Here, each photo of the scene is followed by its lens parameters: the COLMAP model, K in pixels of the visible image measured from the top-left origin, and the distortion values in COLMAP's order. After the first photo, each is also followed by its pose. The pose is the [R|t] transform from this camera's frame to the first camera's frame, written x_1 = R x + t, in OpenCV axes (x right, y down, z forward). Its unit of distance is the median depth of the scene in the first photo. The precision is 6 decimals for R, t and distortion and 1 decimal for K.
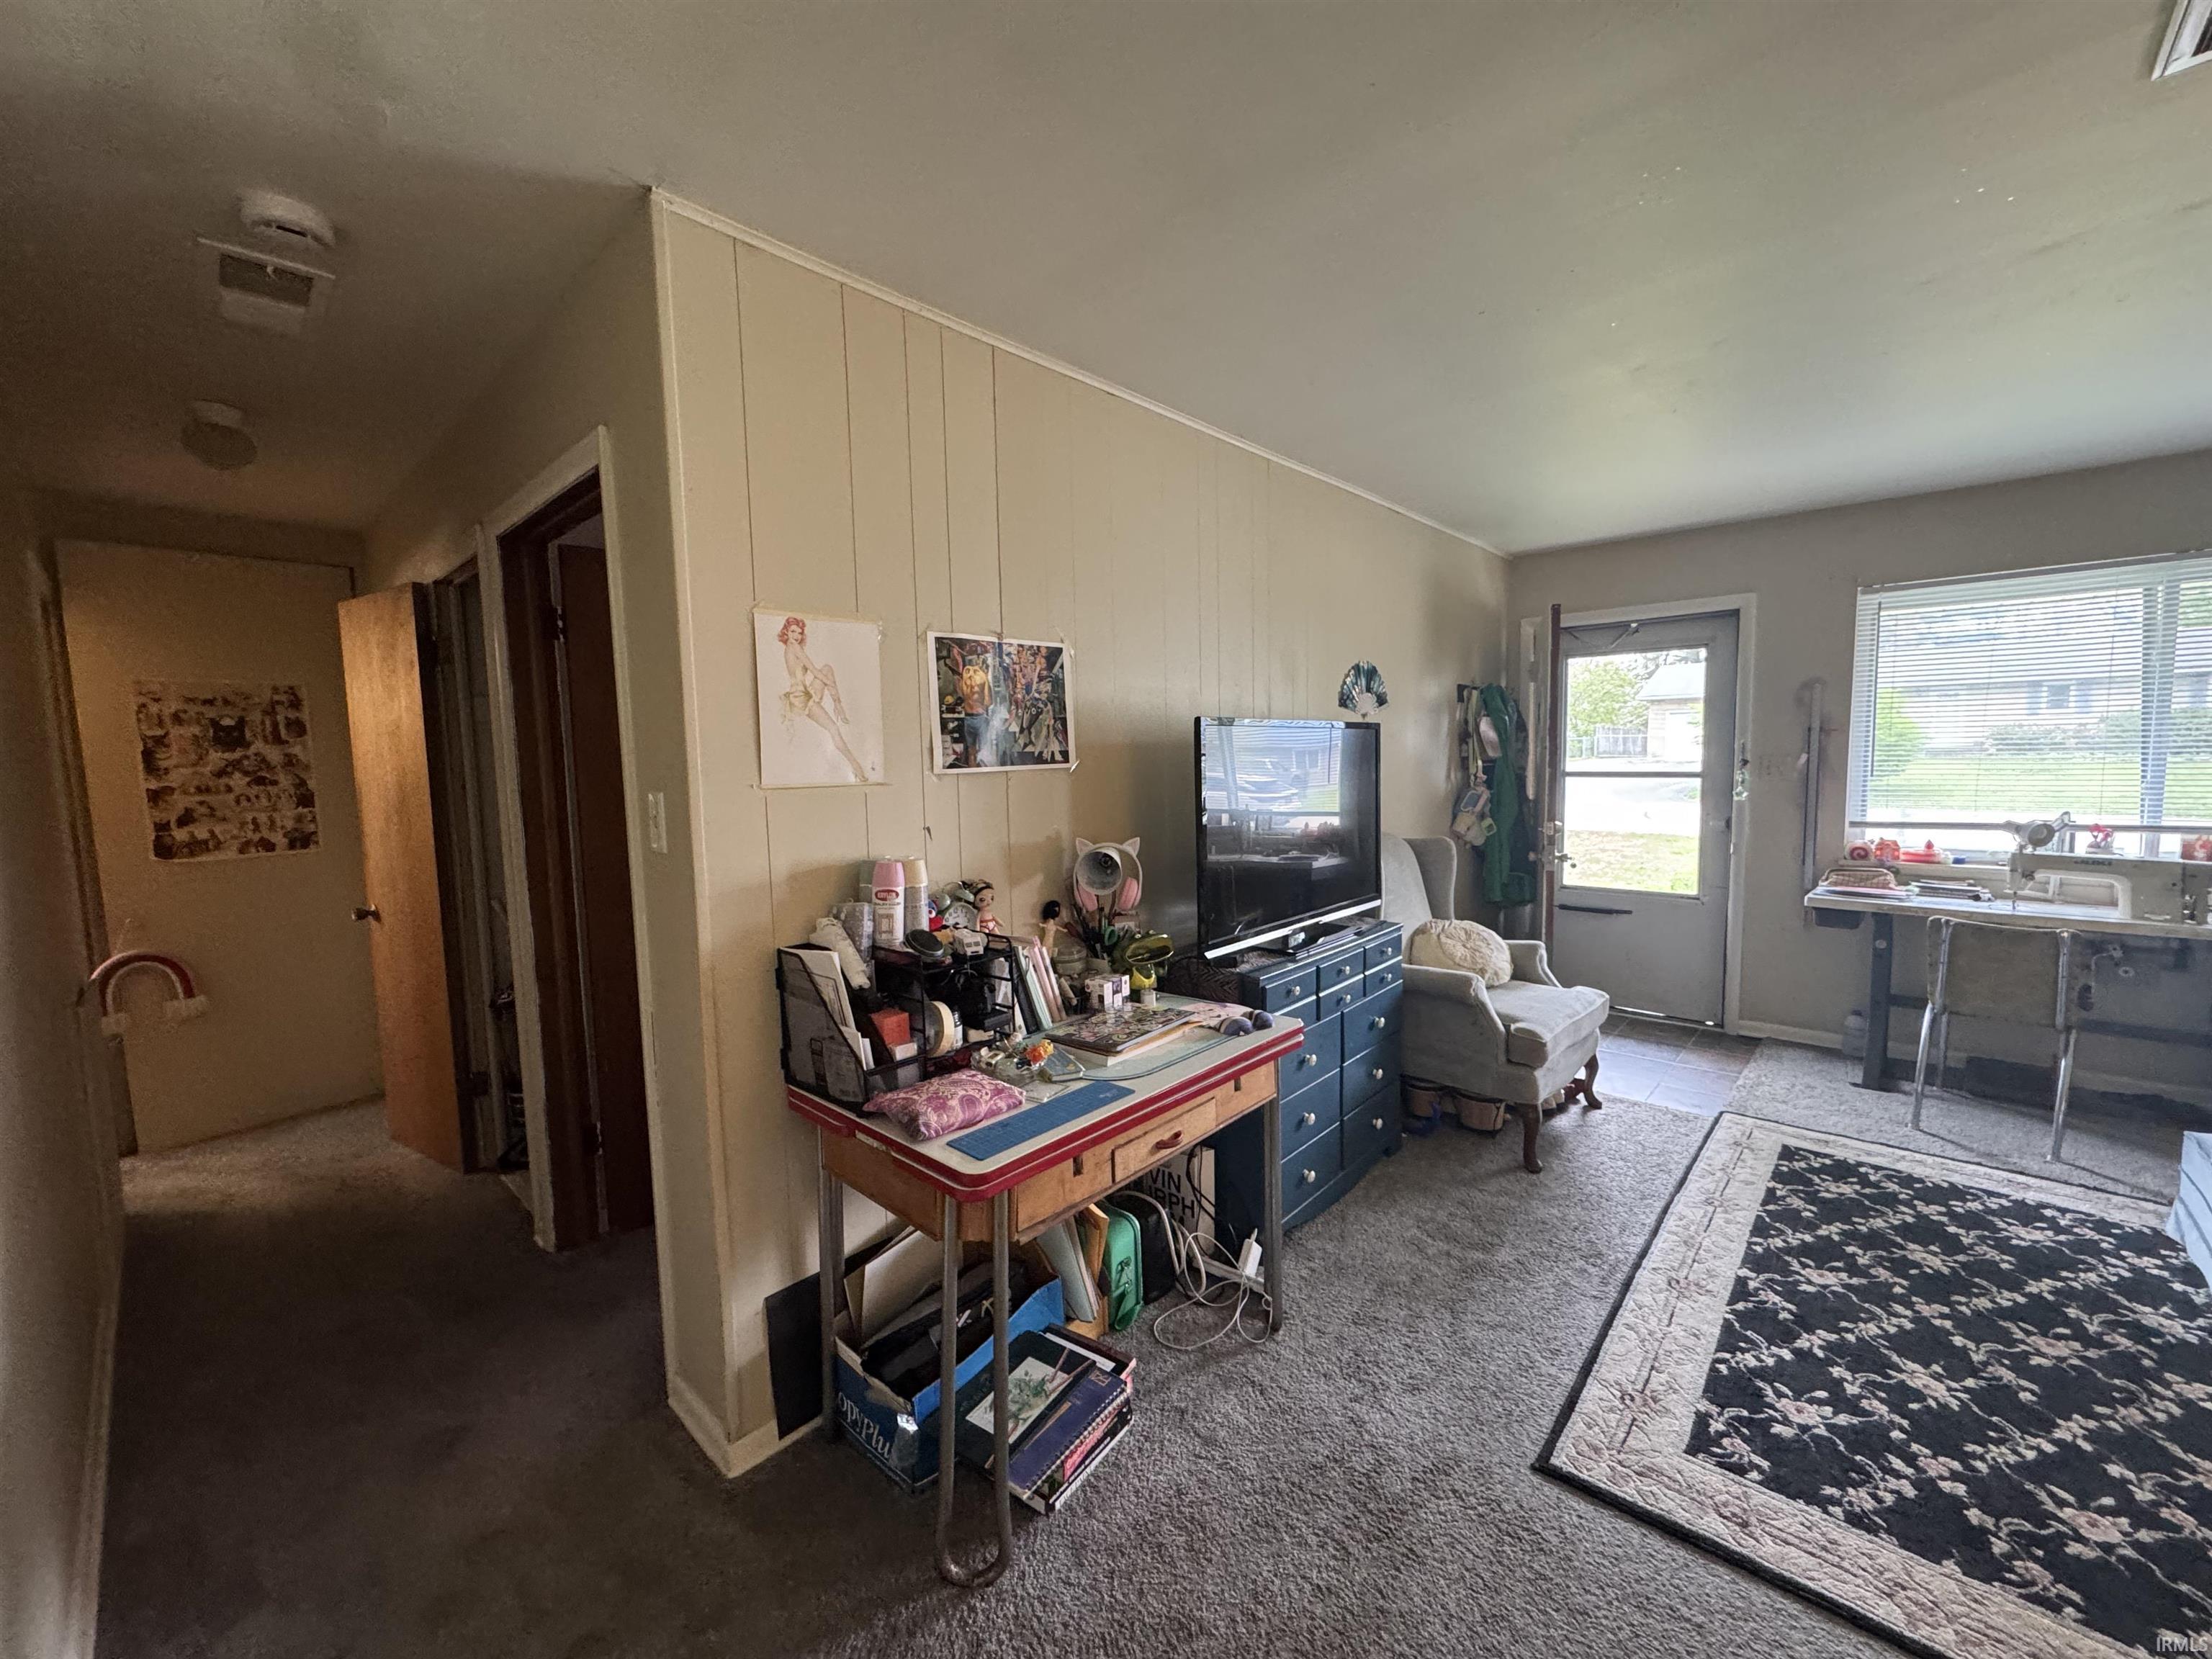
lens RADIAL K [[879.5, 0, 1104.9], [0, 879.5, 827.6], [0, 0, 1]] dist [-0.002372, 0.000054]
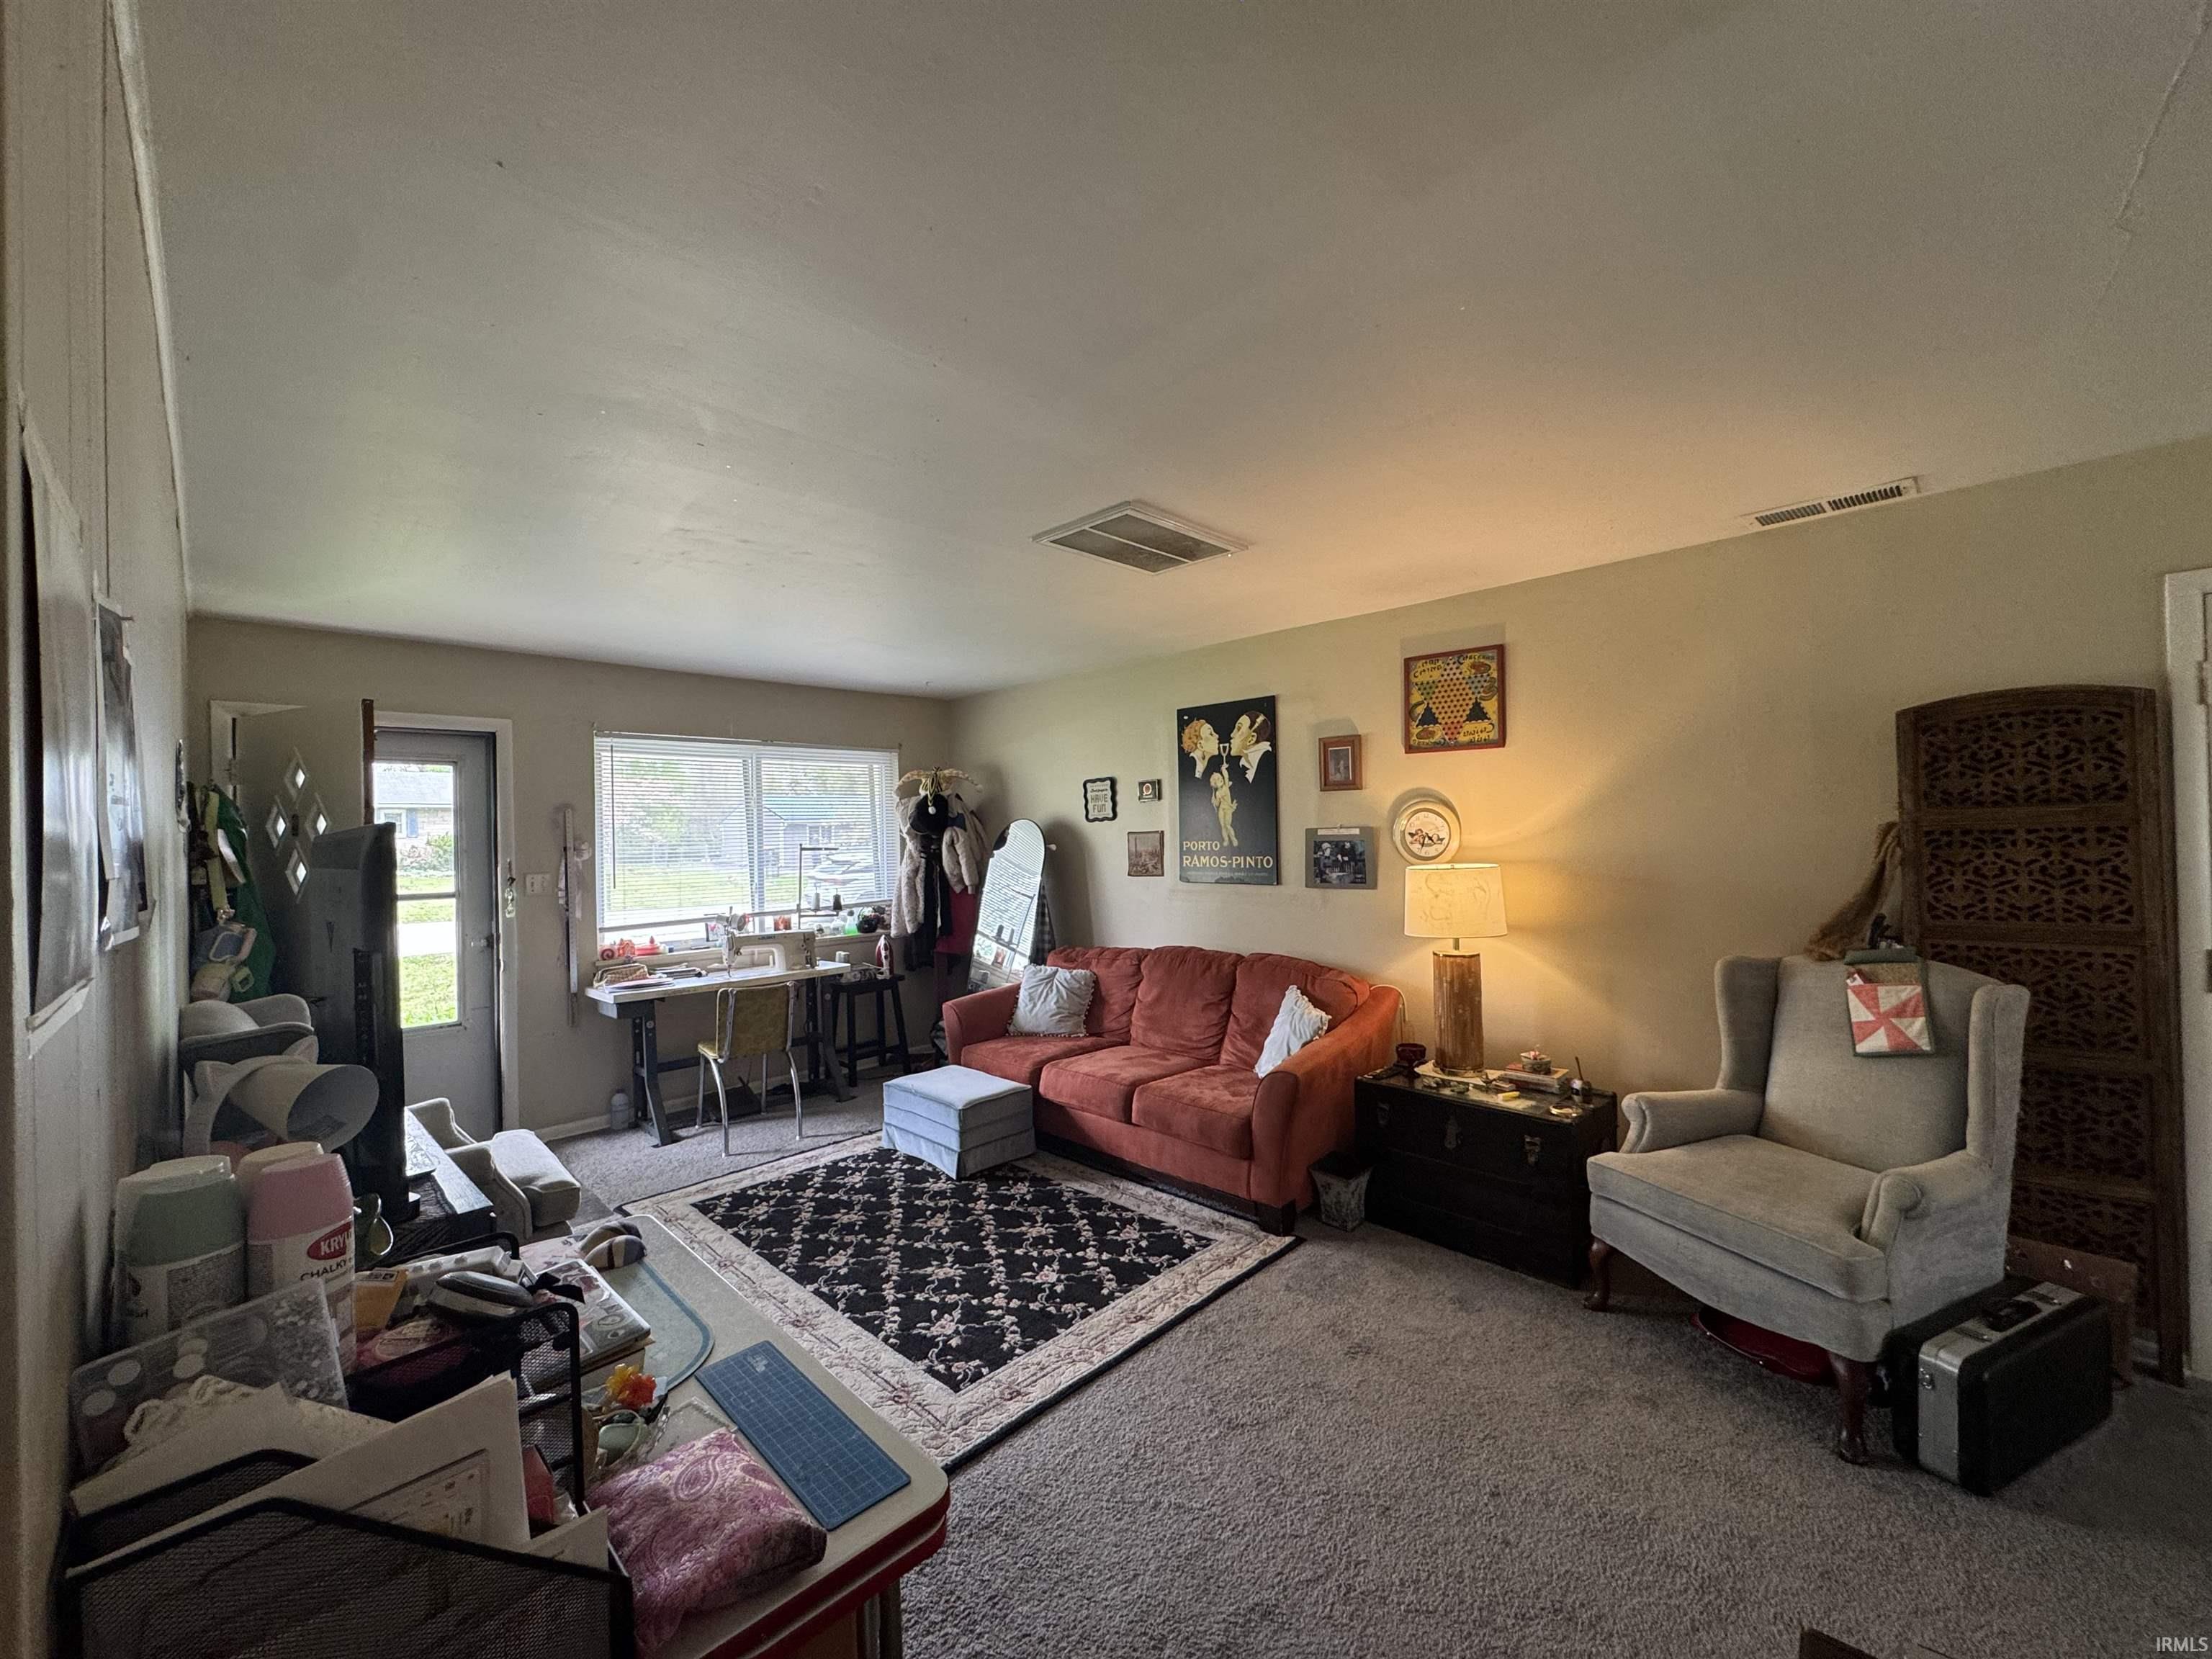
lens RADIAL K [[879.5, 0, 1105.5], [0, 879.5, 833.4], [0, 0, 1]] dist [-0.002372, 0.000054]
pose [[0.031931, 0.024086, 0.999200, -0.509030], [0.106769, 0.993907, -0.027371, -0.048015], [-0.993771, 0.107557, 0.029165, 0.491955]]
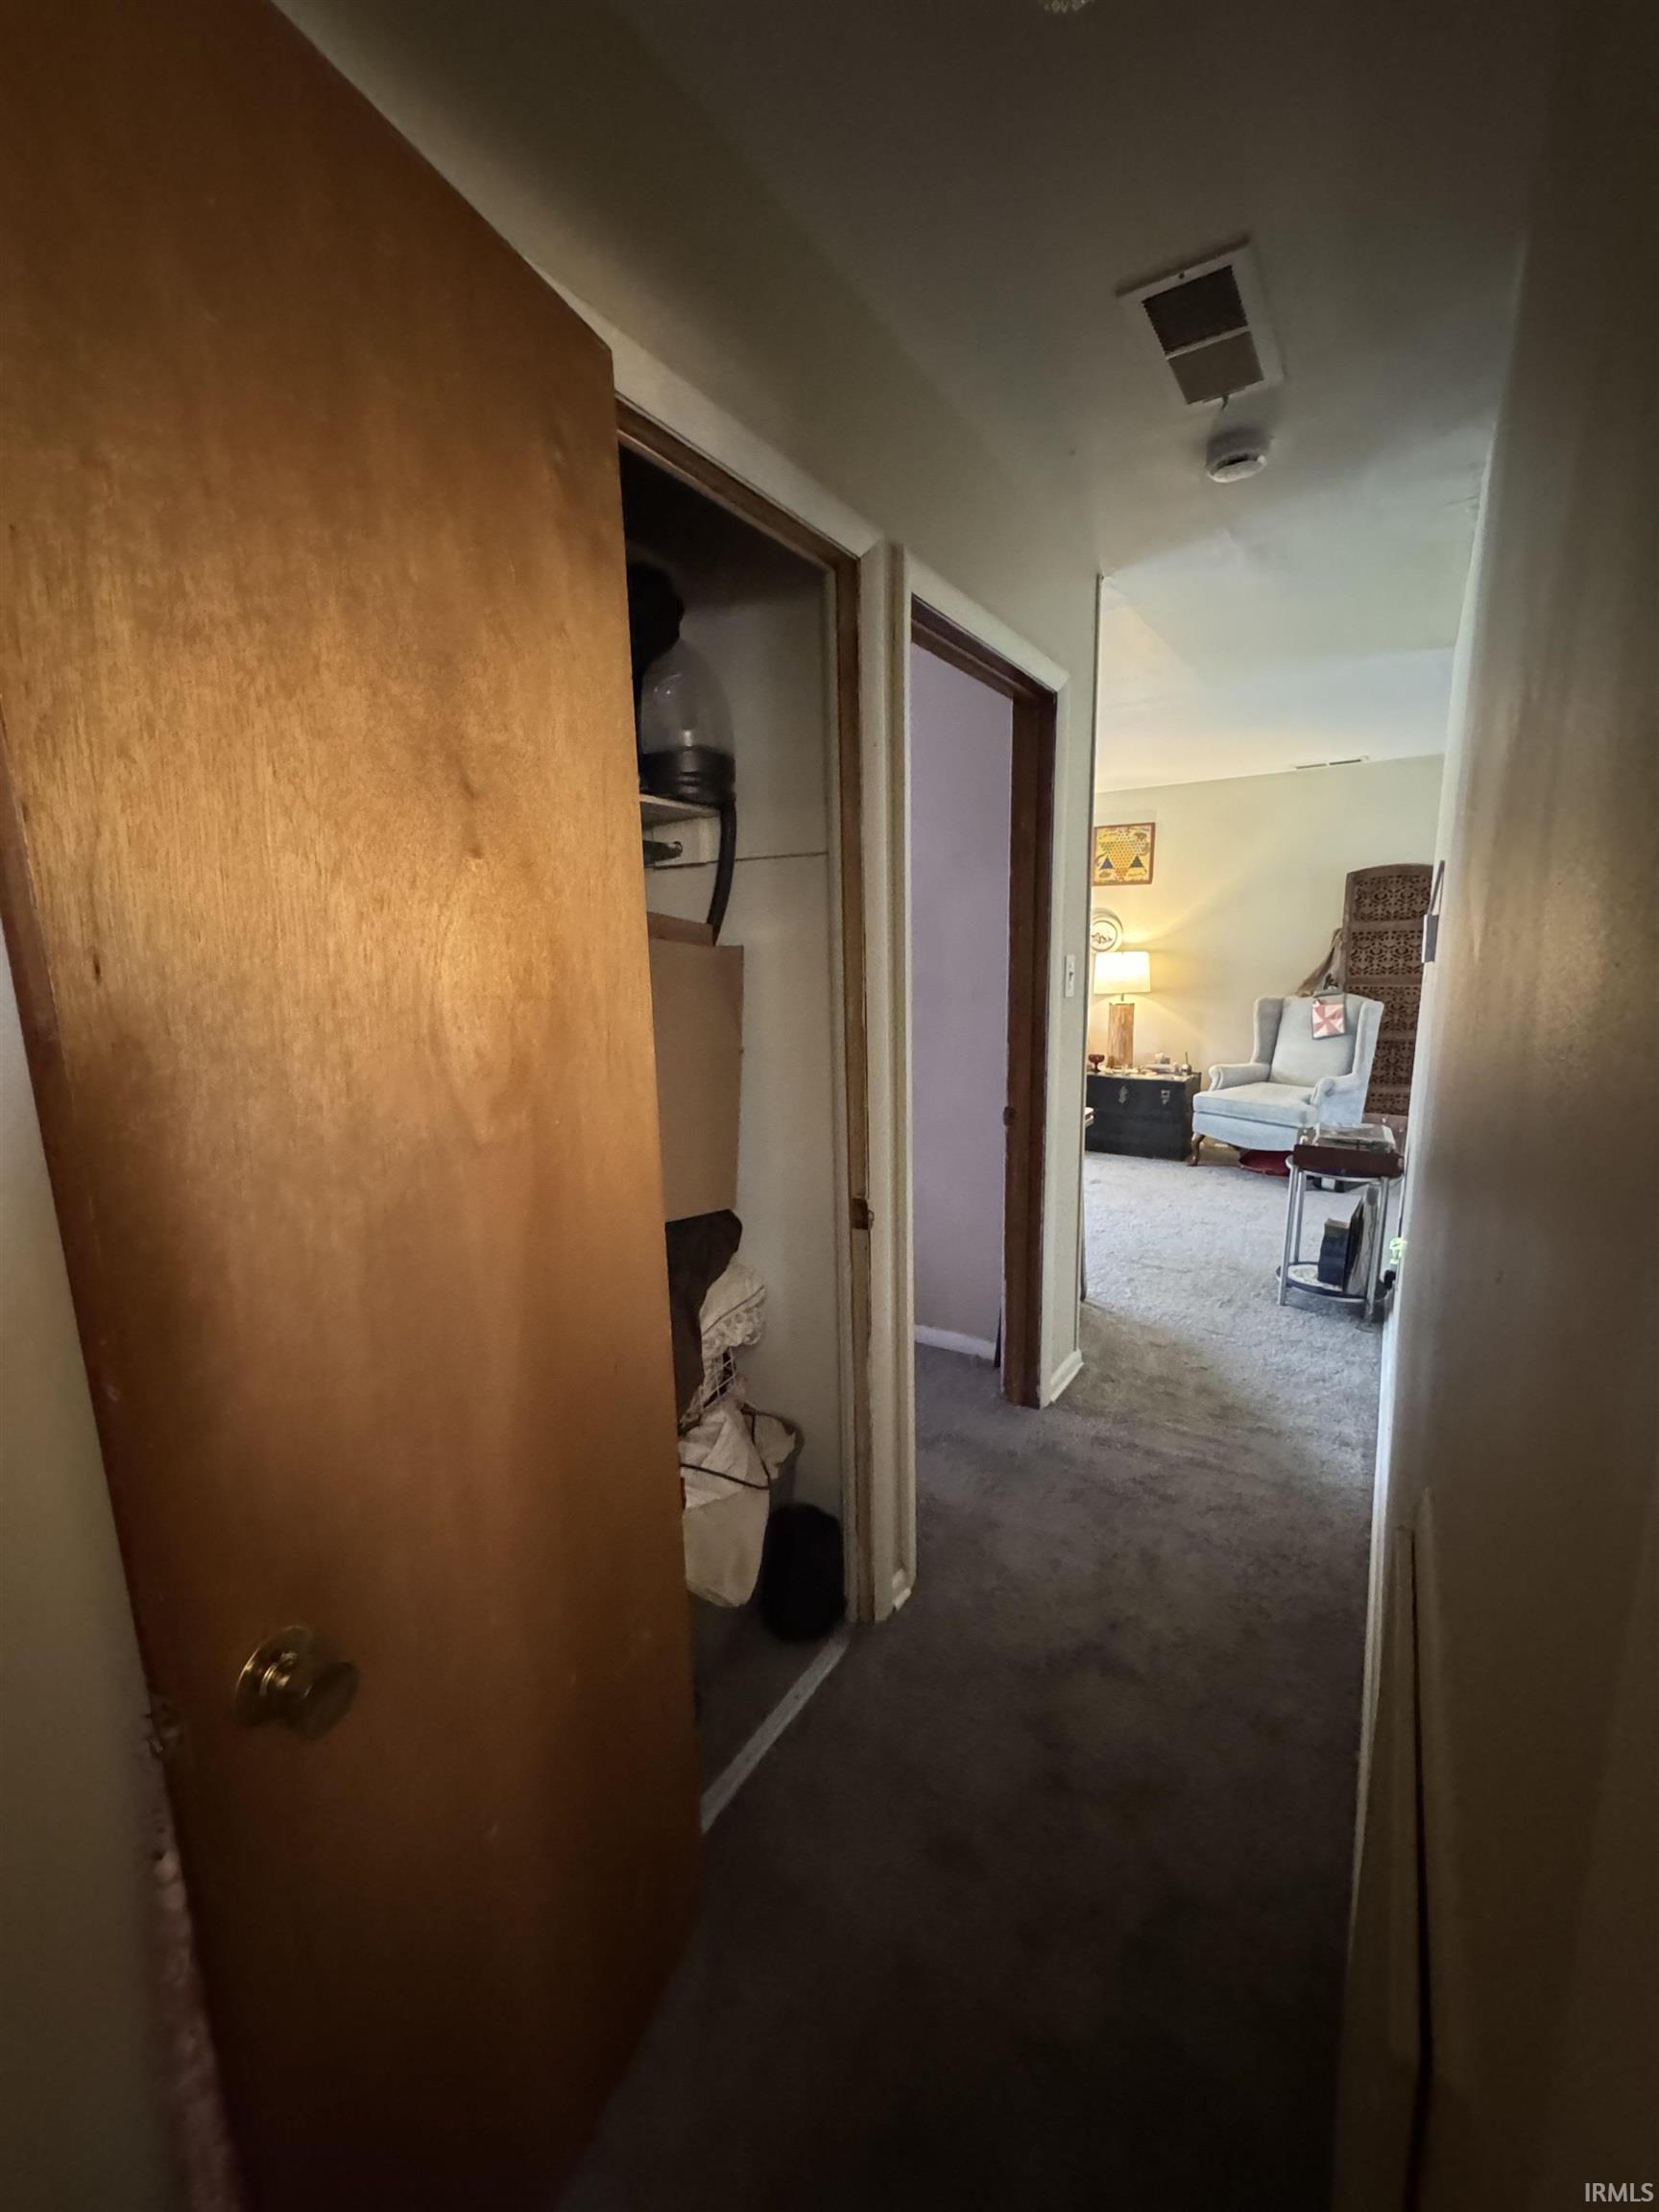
lens RADIAL K [[879.5, 0, 814.6], [0, 879.5, 1112.0], [0, 0, 1]] dist [-0.002372, 0.000054]
pose [[-0.165278, -0.162480, 0.972771, -1.483870], [0.113399, 0.976664, 0.182397, -0.092994], [-0.979706, 0.140458, -0.142996, 1.299704]]
